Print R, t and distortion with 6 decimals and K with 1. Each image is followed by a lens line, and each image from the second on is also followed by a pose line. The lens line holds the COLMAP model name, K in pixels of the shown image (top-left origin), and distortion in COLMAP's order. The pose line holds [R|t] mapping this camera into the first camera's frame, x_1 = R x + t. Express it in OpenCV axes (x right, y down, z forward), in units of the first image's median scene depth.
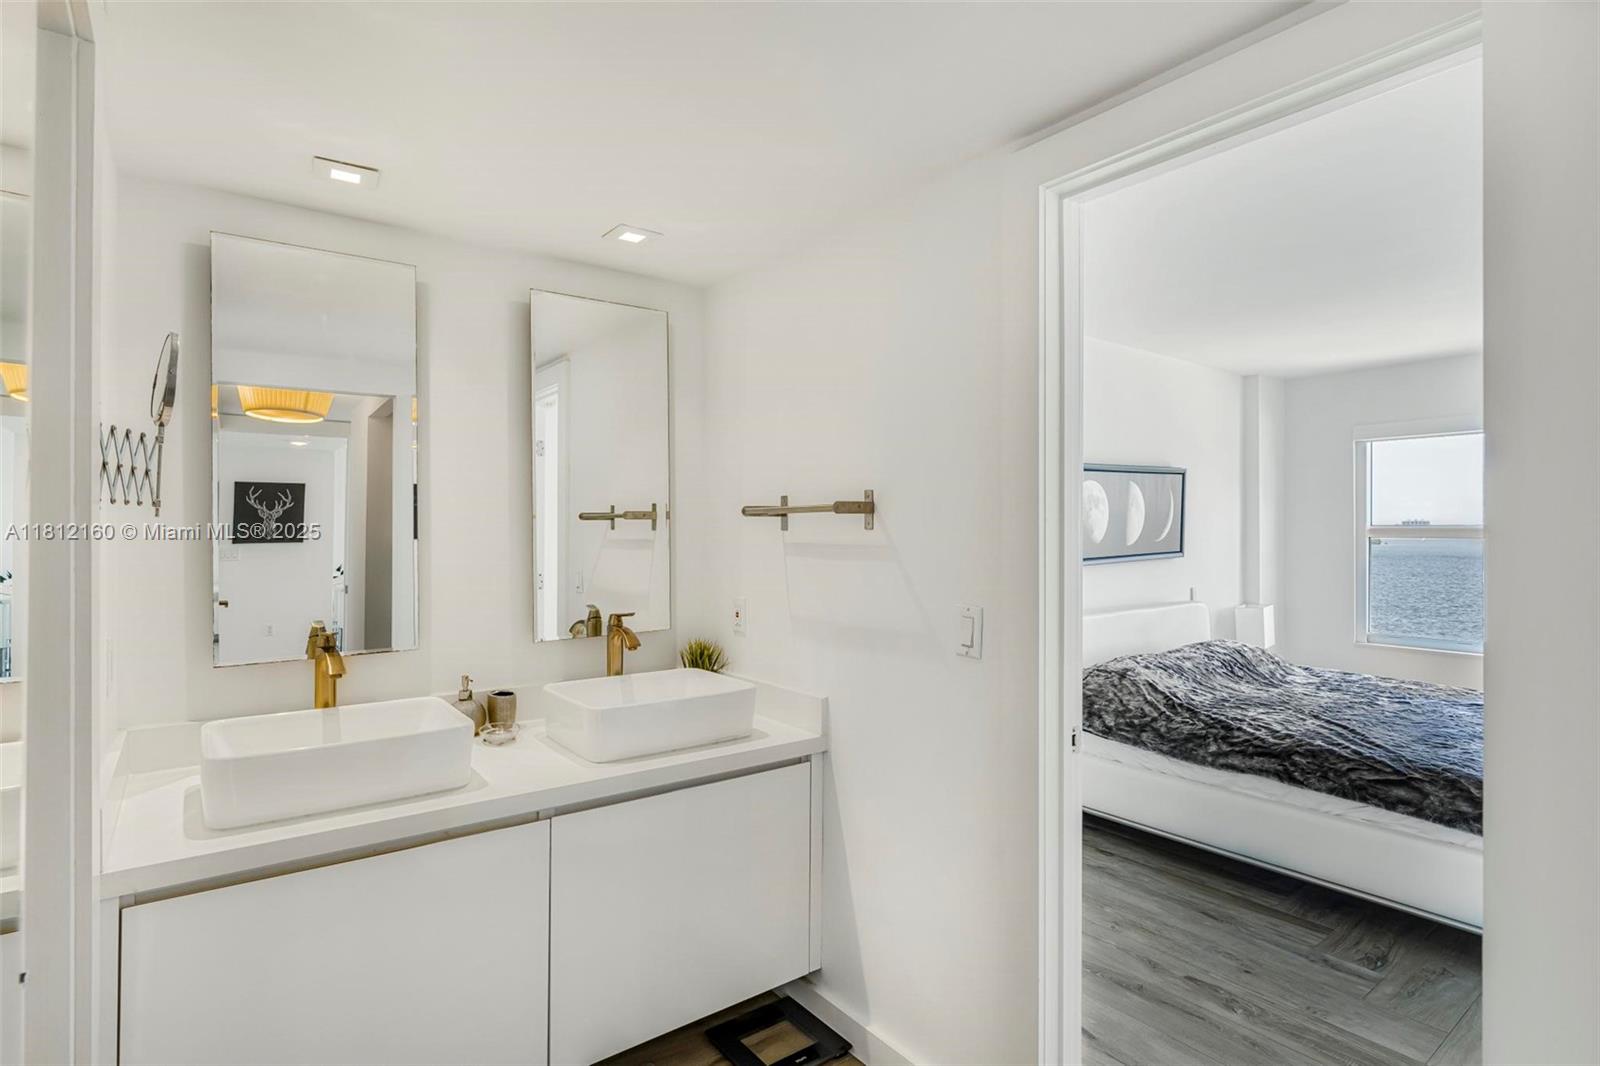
lens RADIAL K [[770.6, 0, 800.0], [0, 770.6, 533.0], [0, 0, 1]] dist [-0.002928, -0.034572]
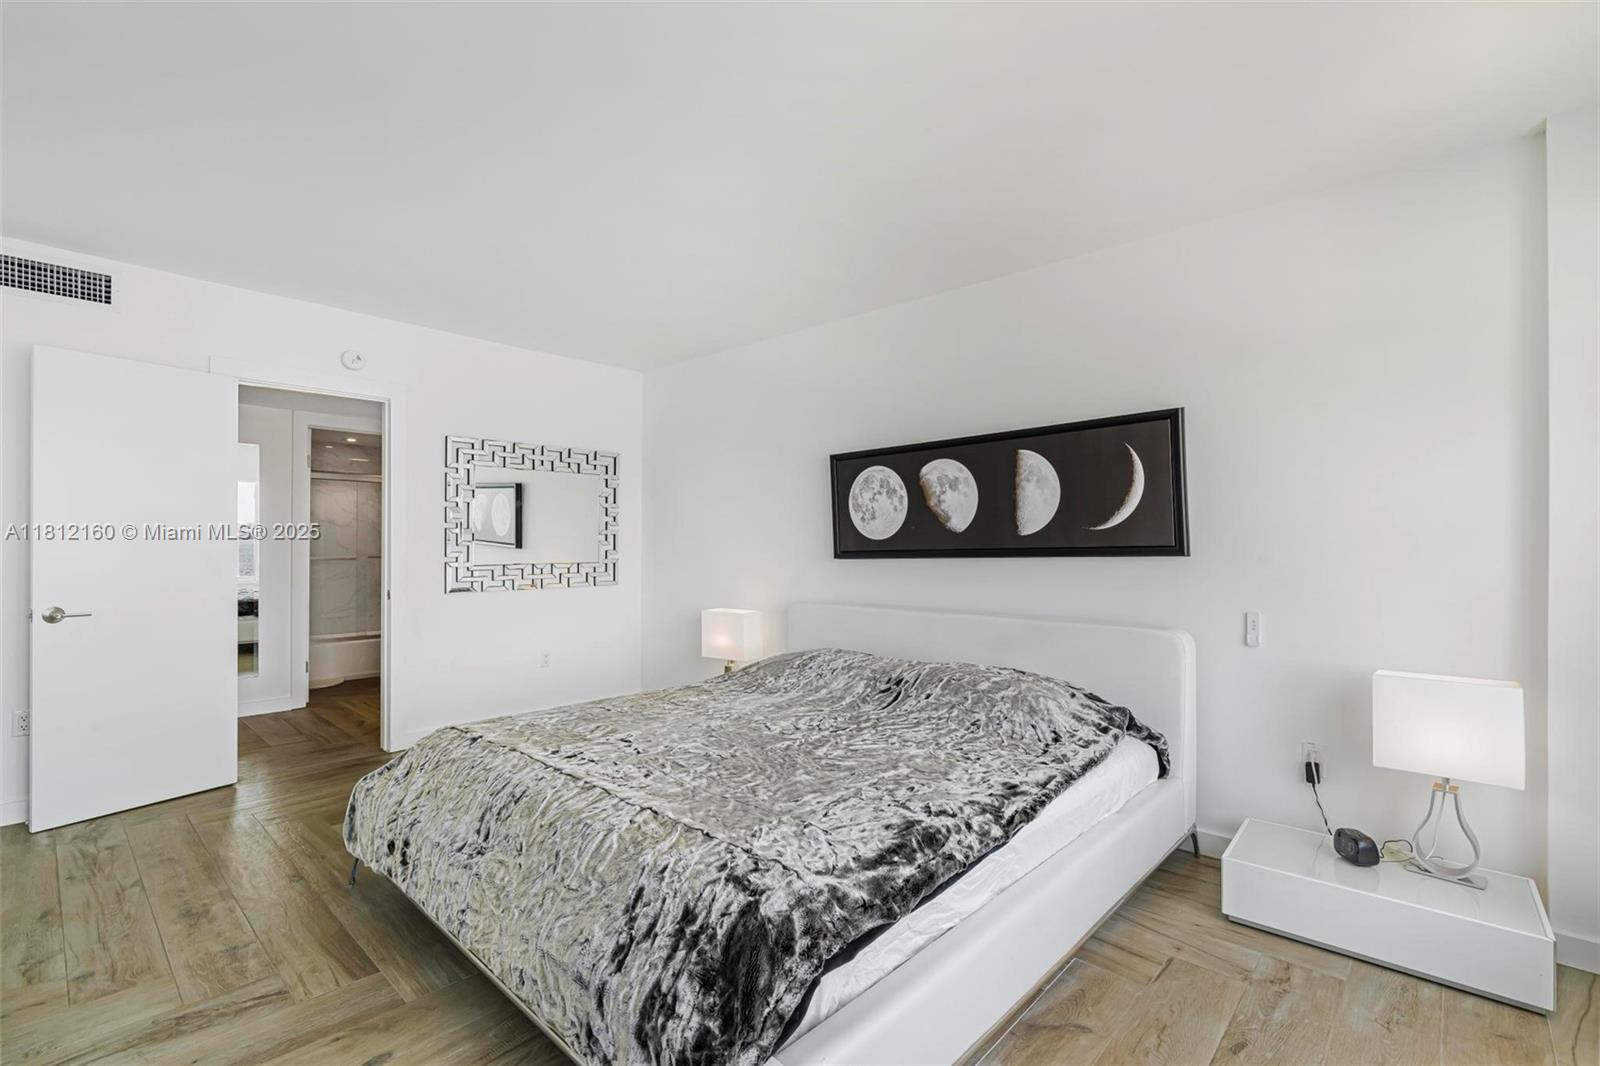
lens RADIAL K [[733.1, 0, 800.0], [0, 733.1, 533.0], [0, 0, 1]] dist [-0.003979, -0.000383]
pose [[0.161225, -0.024953, -0.986602, 1.635968], [0.005593, 0.999687, -0.024370, 0.043885], [0.986902, -0.001589, 0.161314, 0.978897]]
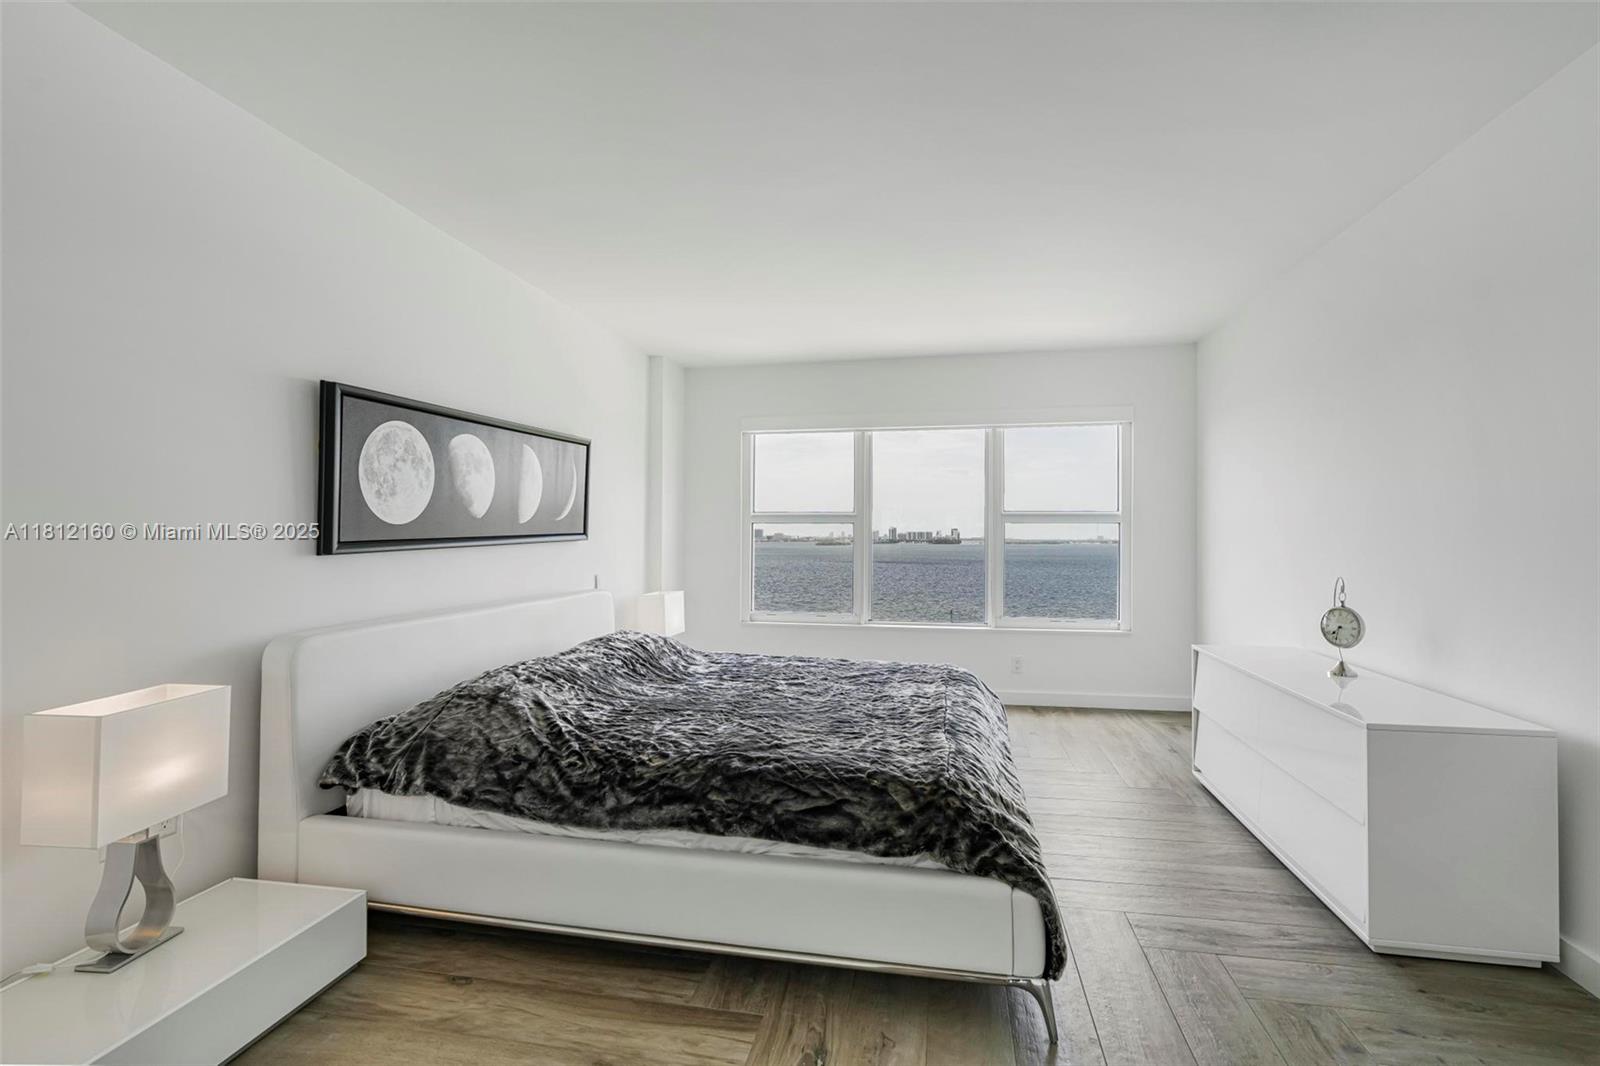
lens RADIAL K [[733.1, 0, 800.0], [0, 733.1, 533.0], [0, 0, 1]] dist [-0.003979, -0.000383]
pose [[0.740283, -0.000648, 0.672295, 0.171437], [-0.010057, 0.999877, 0.012037, 0.020455], [-0.672220, -0.015672, 0.740185, 0.308381]]
